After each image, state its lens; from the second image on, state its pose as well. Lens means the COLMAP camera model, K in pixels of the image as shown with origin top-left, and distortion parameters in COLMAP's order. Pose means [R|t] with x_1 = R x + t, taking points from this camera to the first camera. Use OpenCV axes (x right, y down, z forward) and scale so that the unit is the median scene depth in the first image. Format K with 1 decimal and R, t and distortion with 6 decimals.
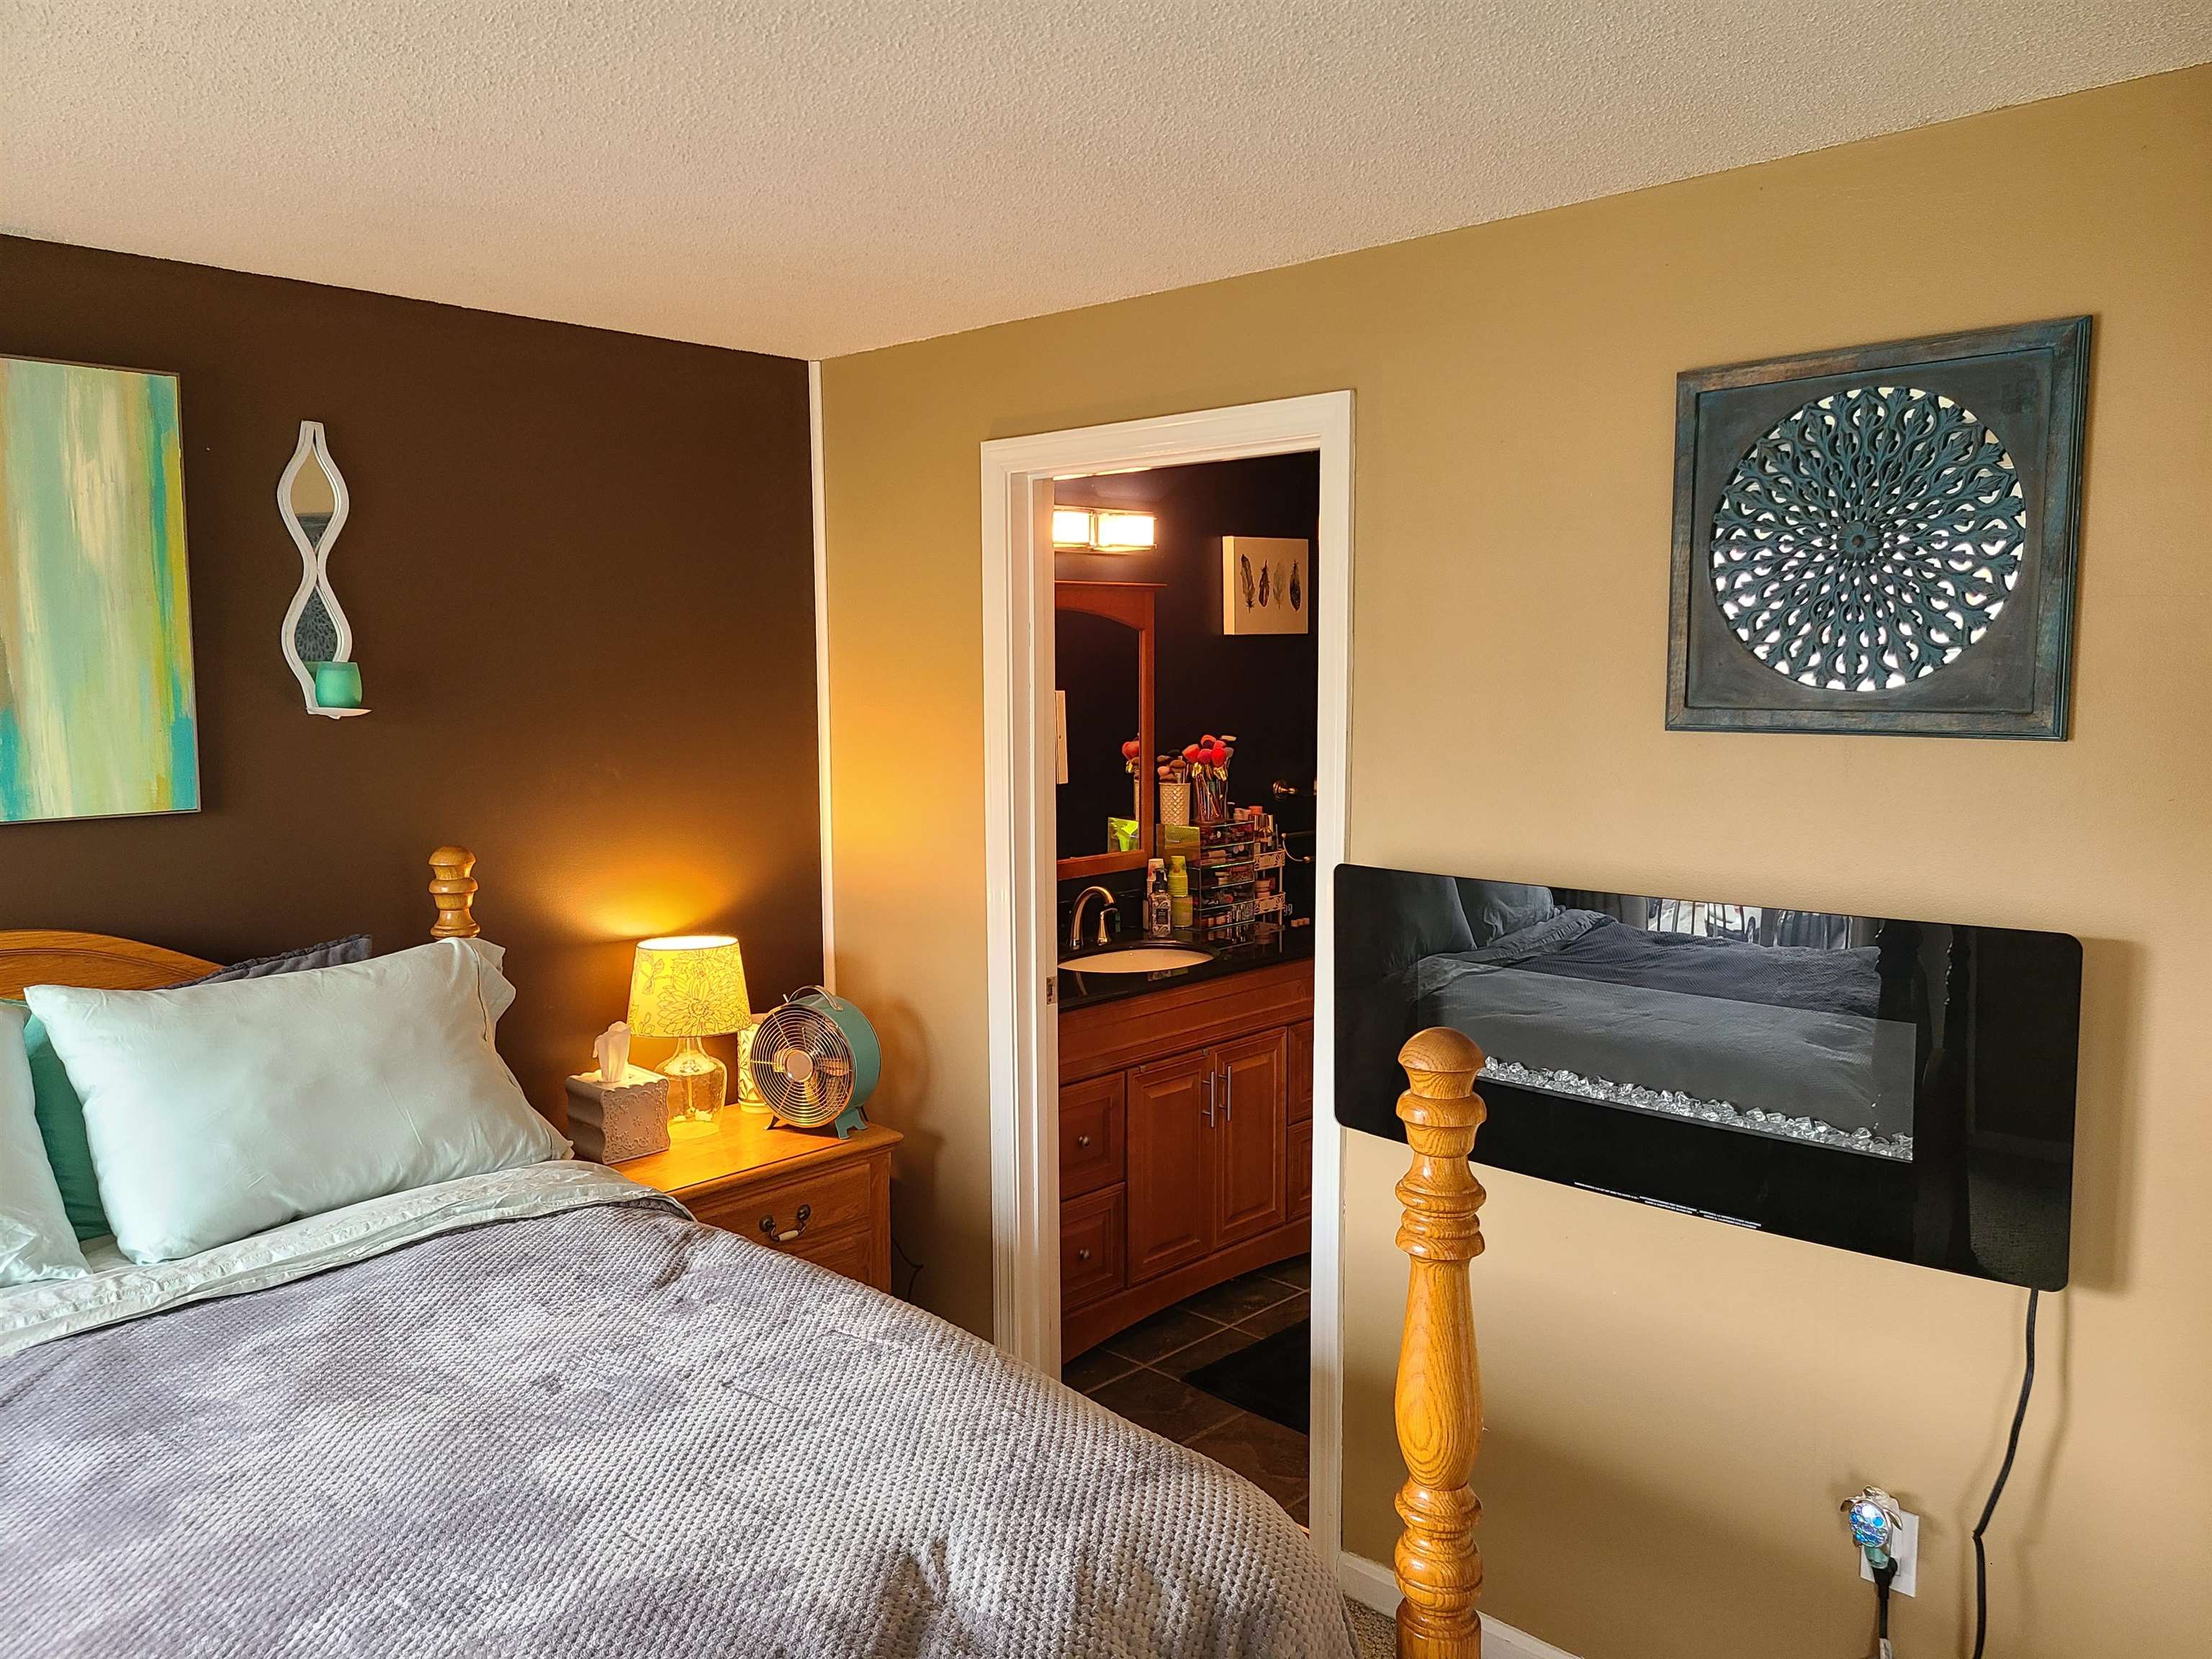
lens RADIAL K [[1647.6, 0, 1093.8], [0, 1647.6, 819.5], [0, 0, 1]] dist [0.057049, -0.009335]
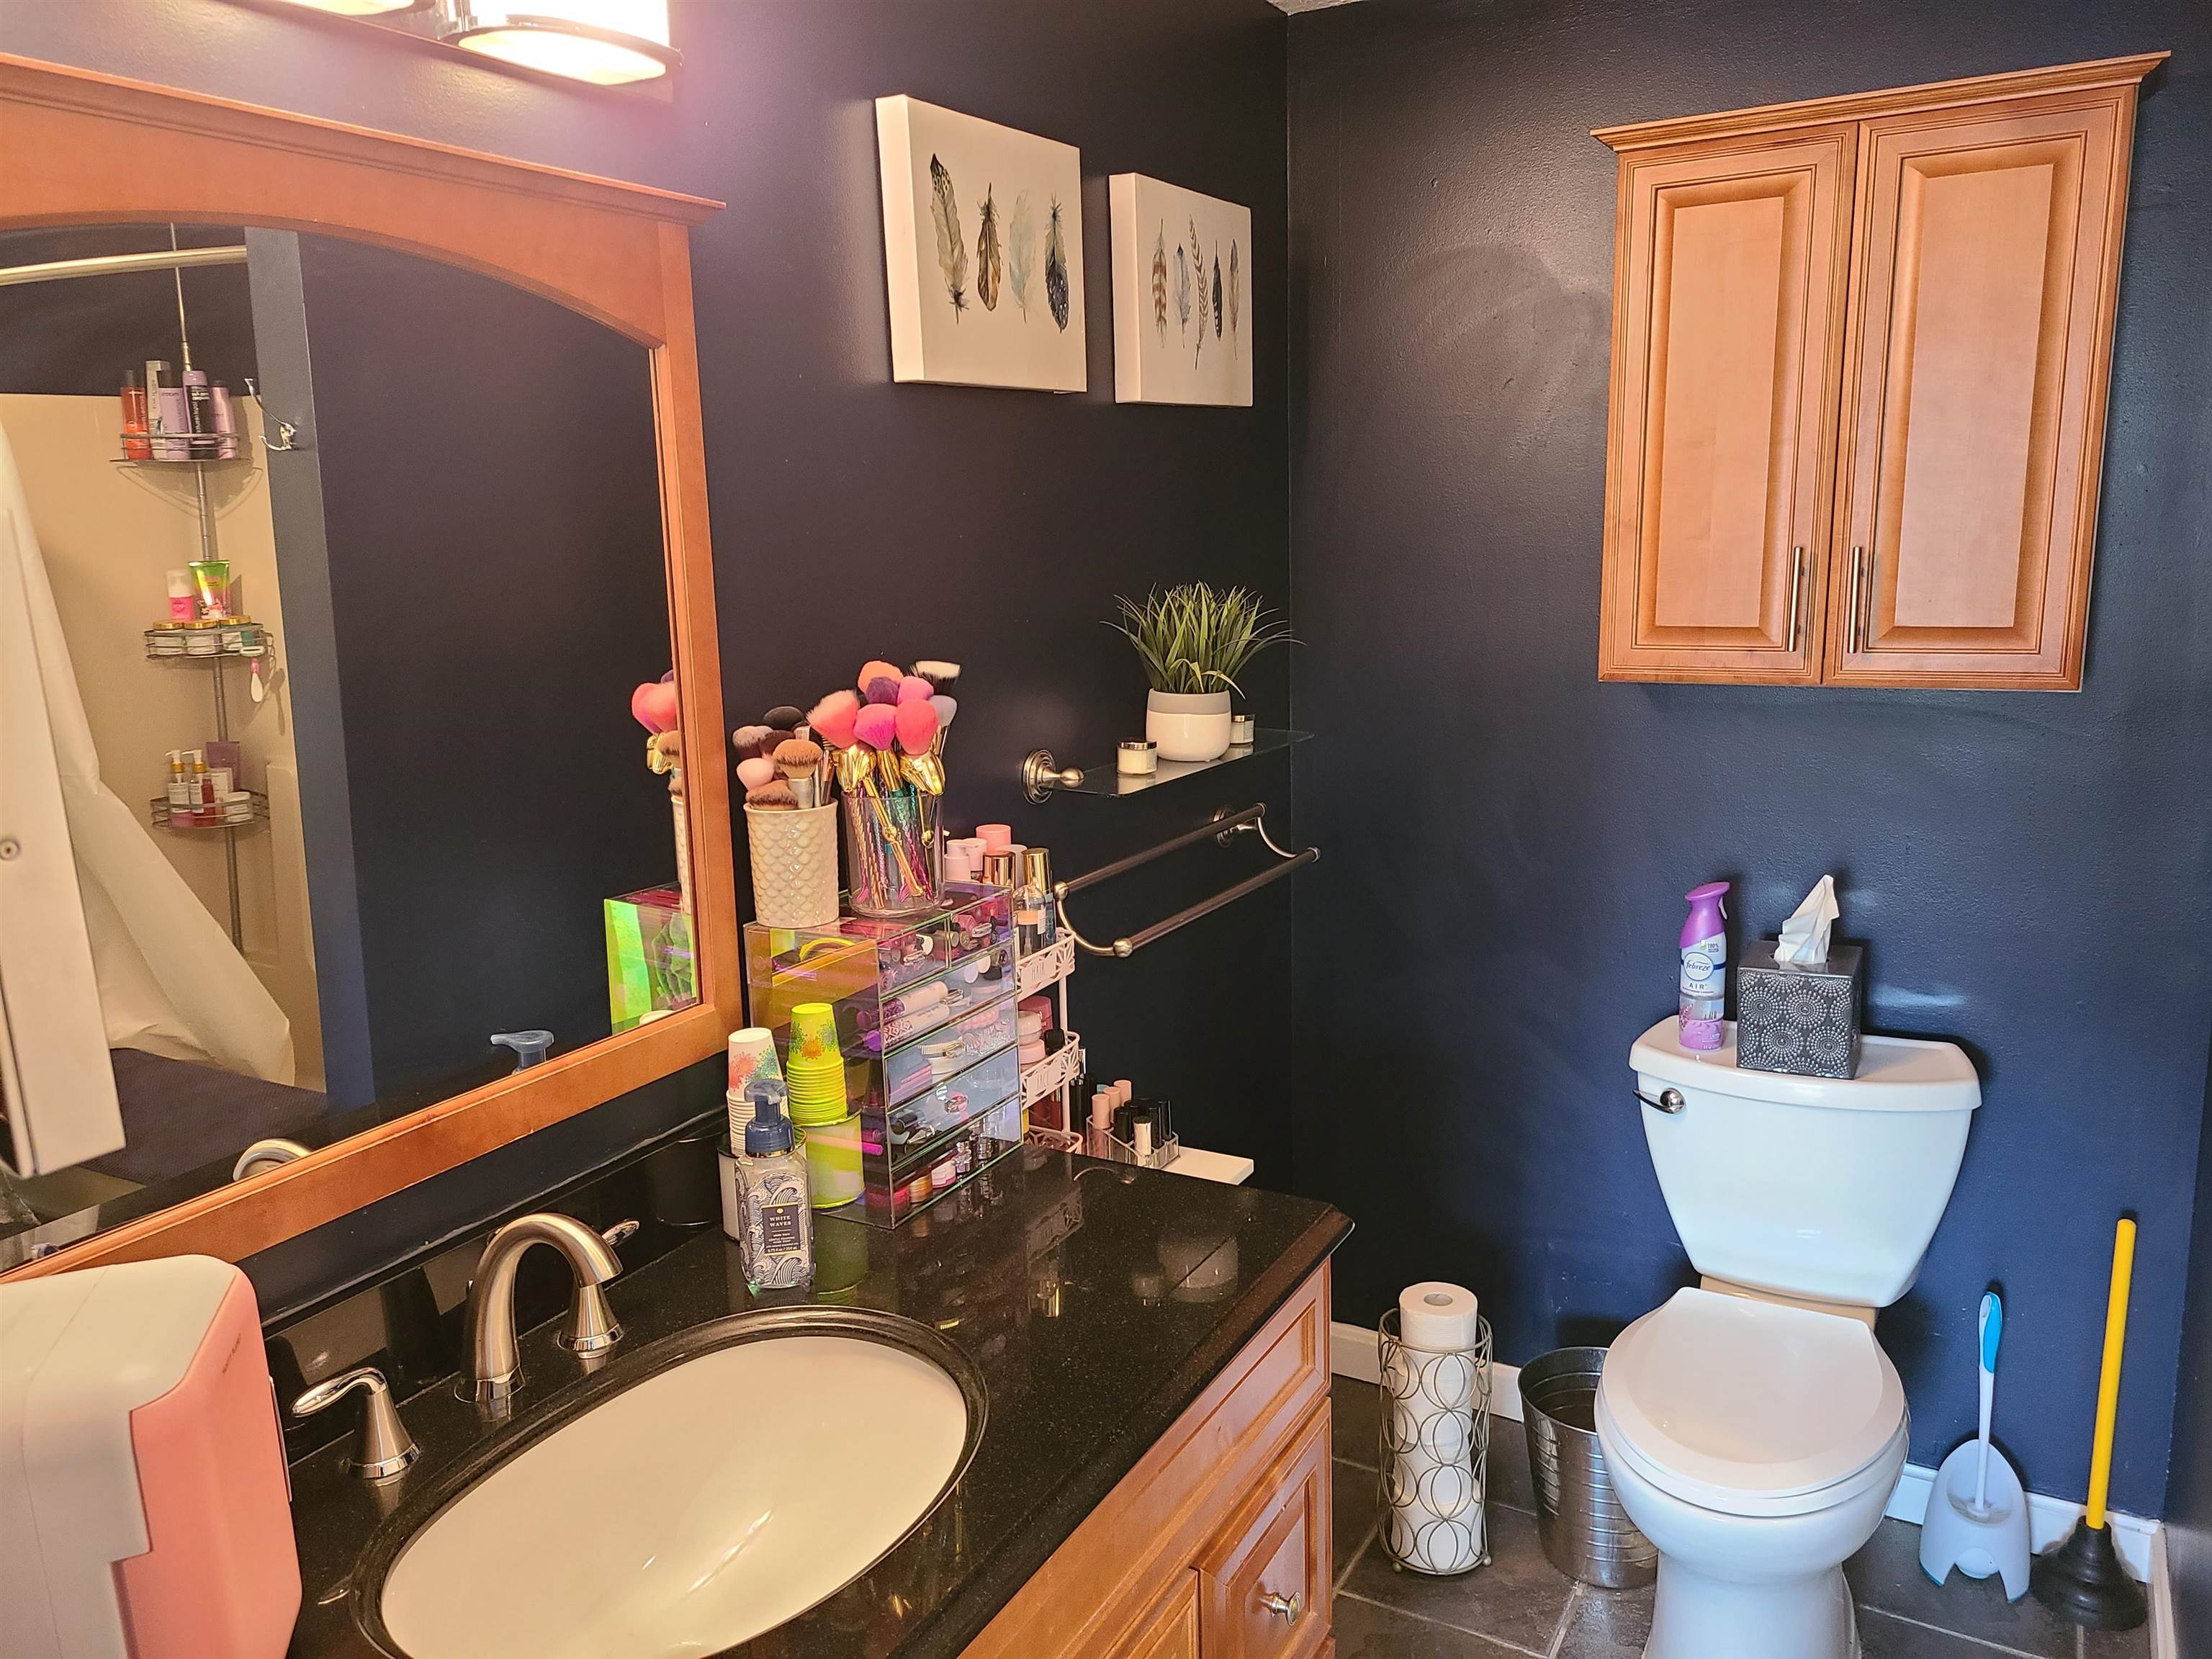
lens RADIAL K [[1647.6, 0, 1093.8], [0, 1647.6, 819.5], [0, 0, 1]] dist [0.057049, -0.009335]
pose [[0.966027, -0.066732, 0.249676, 0.023702], [0.044986, 0.994759, 0.091818, -0.048426], [-0.254494, -0.077467, 0.963966, 0.648925]]
